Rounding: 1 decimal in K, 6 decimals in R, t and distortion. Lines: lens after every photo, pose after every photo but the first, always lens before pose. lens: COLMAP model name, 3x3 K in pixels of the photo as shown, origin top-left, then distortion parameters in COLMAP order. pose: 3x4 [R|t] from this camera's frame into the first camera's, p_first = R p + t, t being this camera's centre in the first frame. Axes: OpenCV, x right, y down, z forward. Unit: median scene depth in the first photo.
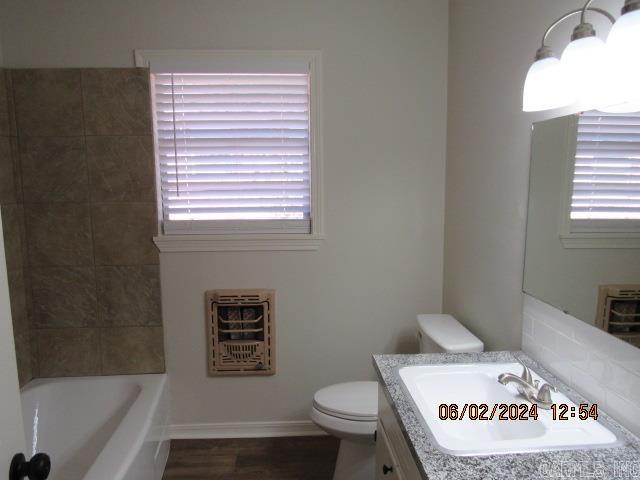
lens RADIAL K [[458.1, 0, 313.3], [0, 458.1, 239.7], [0, 0, 1]] dist [-0.022053, 0.010437]
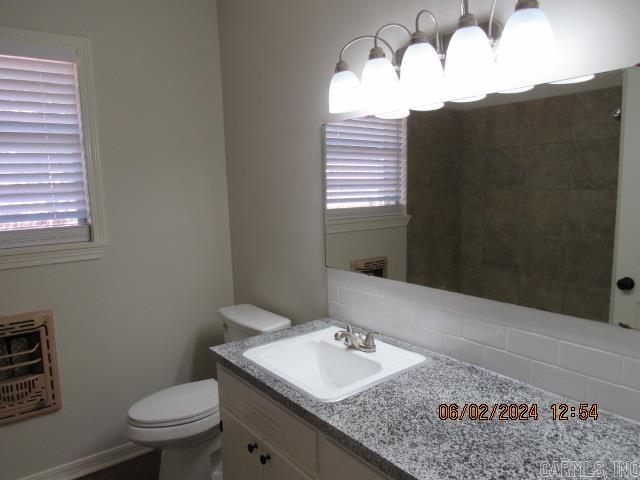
lens RADIAL K [[458.1, 0, 313.3], [0, 458.1, 239.7], [0, 0, 1]] dist [-0.022053, 0.010437]
pose [[0.826008, -0.088155, 0.556723, -0.147000], [0.099266, 0.995008, 0.010275, 0.018571], [-0.554849, 0.046776, 0.830635, 0.016964]]
